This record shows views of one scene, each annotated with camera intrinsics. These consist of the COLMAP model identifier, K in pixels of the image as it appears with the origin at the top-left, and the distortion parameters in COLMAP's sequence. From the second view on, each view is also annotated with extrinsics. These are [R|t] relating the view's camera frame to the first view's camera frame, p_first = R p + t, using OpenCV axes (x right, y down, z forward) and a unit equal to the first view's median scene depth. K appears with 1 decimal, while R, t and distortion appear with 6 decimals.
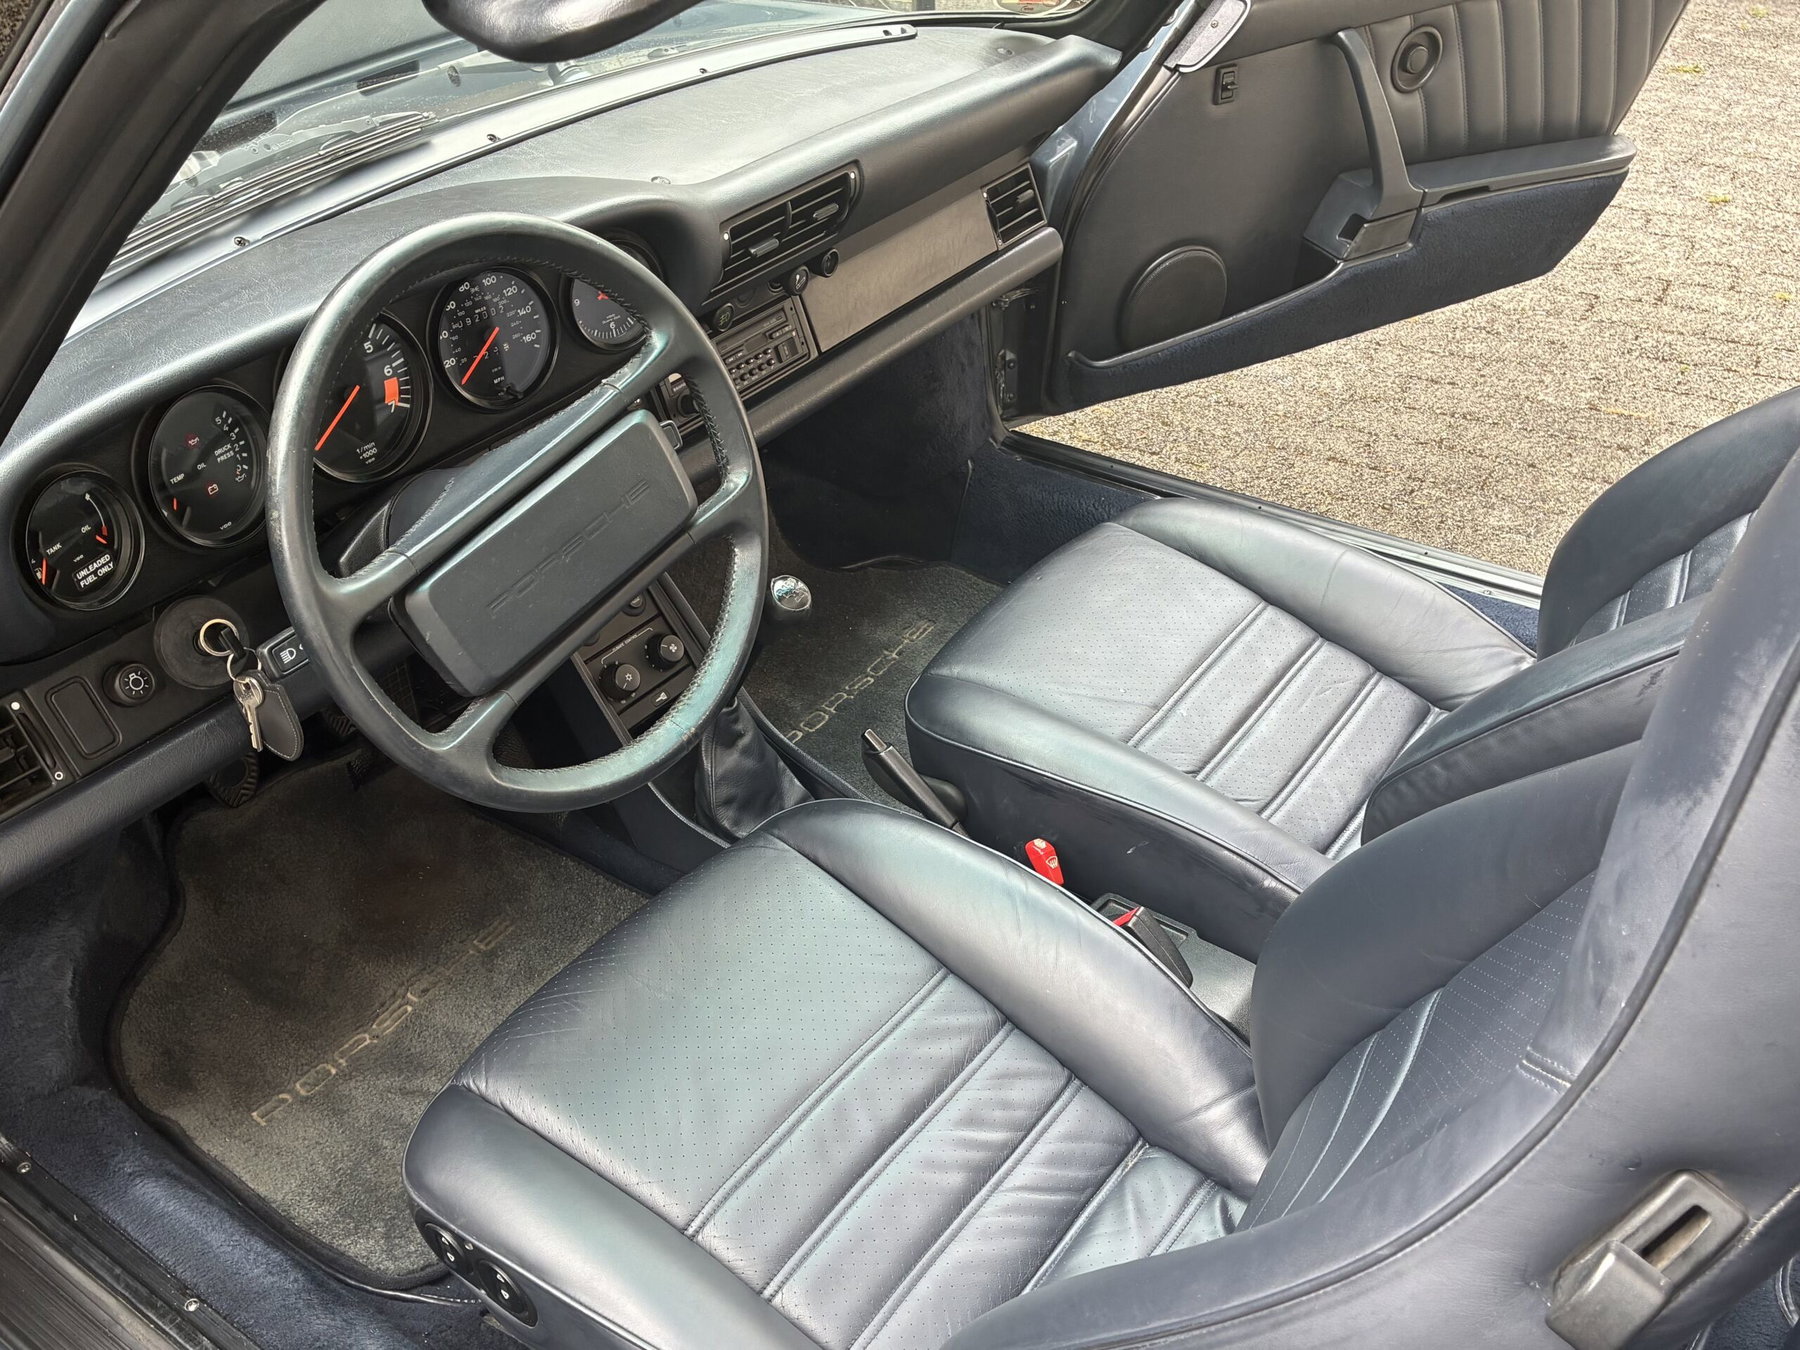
lens RADIAL K [[1560.3, 0, 900.0], [0, 1560.3, 675.0], [0, 0, 1]] dist [0.059247, 0.006338]
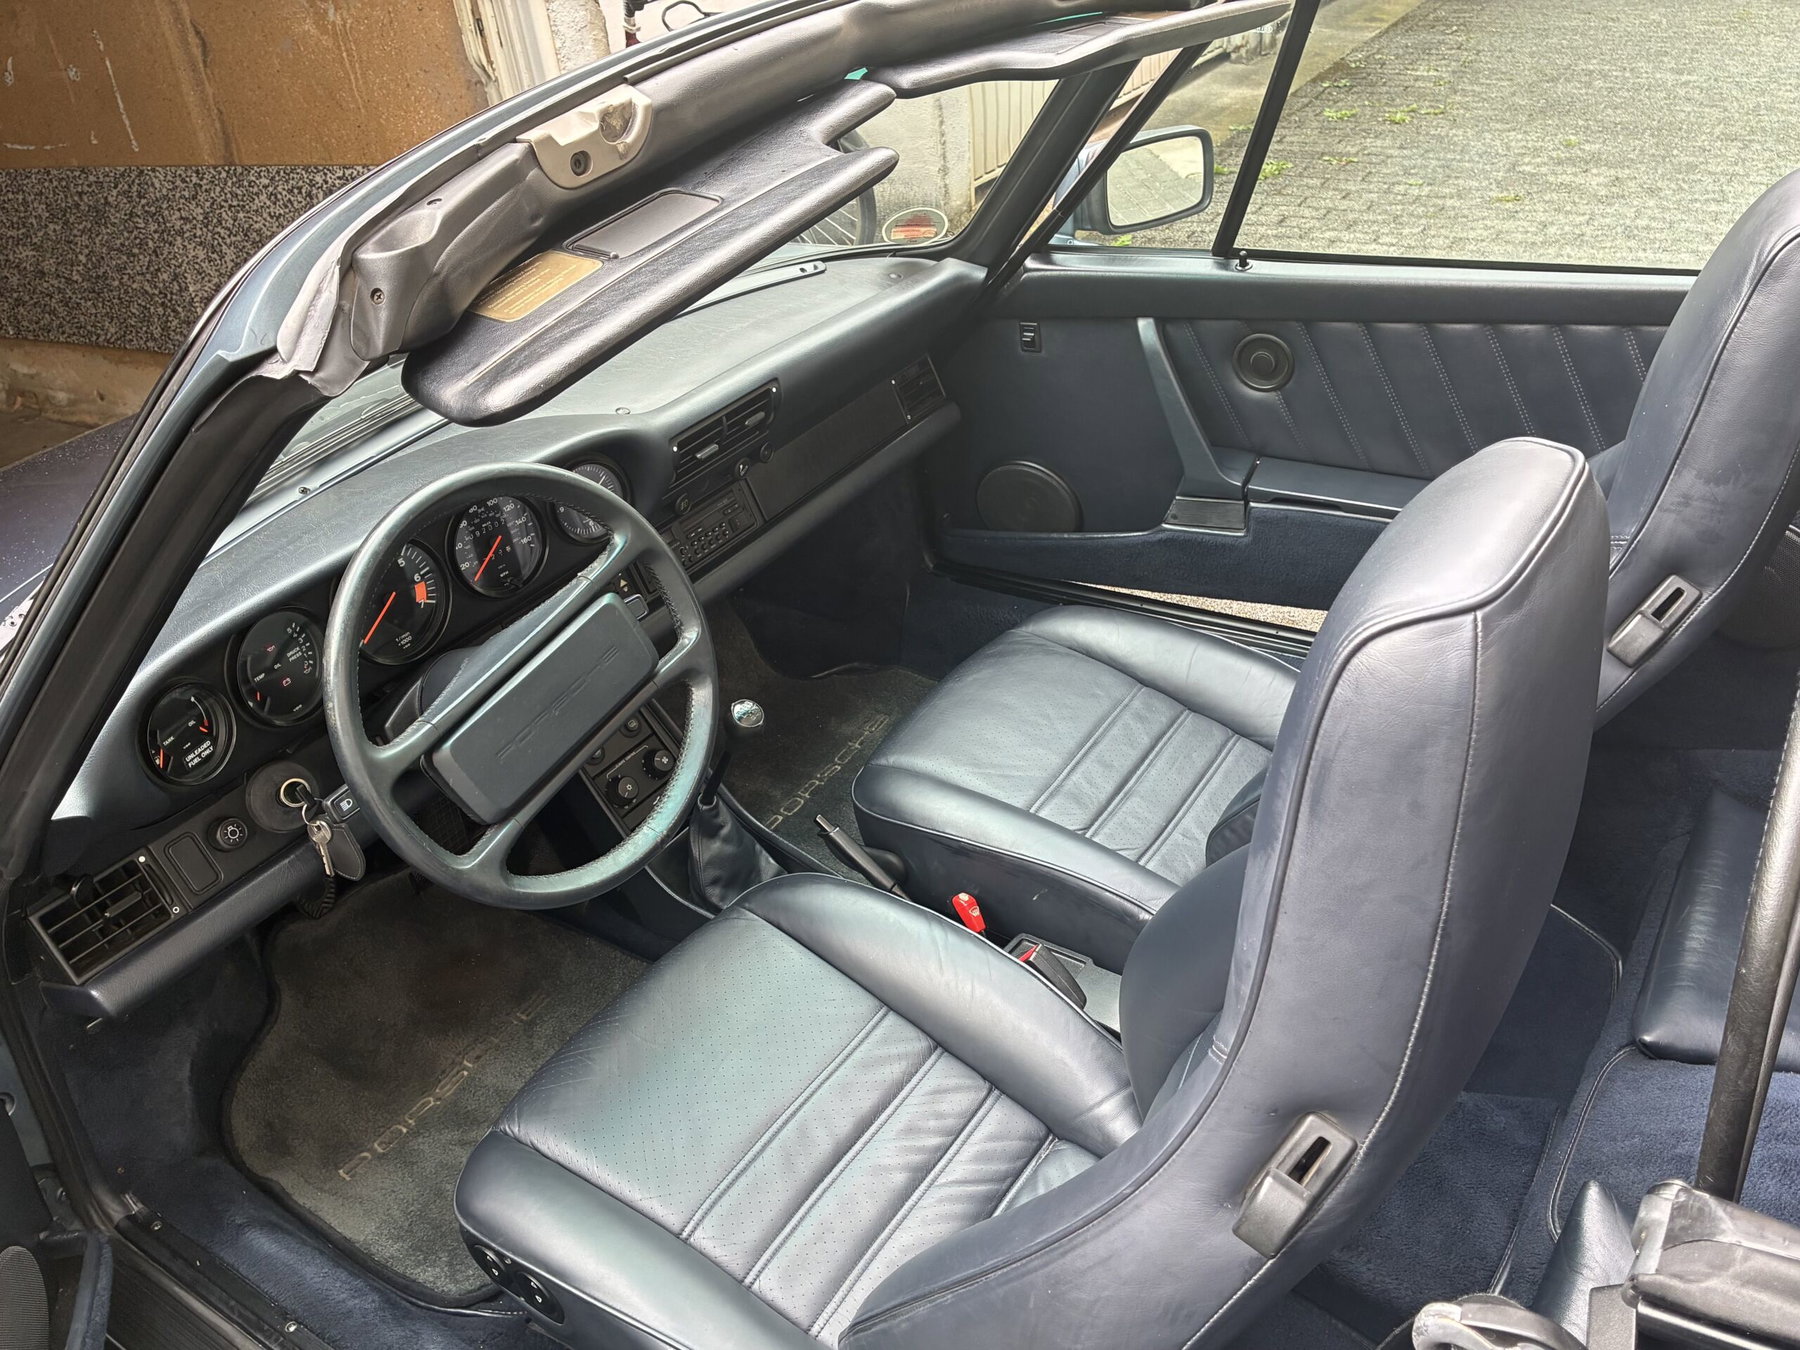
lens RADIAL K [[1378.4, 0, 902.4], [0, 1378.4, 621.5], [0, 0, 1]] dist [0.070703, -0.012986]
pose [[0.997057, -0.076511, -0.004818, 0.077382], [0.075813, 0.993390, -0.086194, -0.023501], [0.011381, 0.085575, 0.996267, -0.143838]]
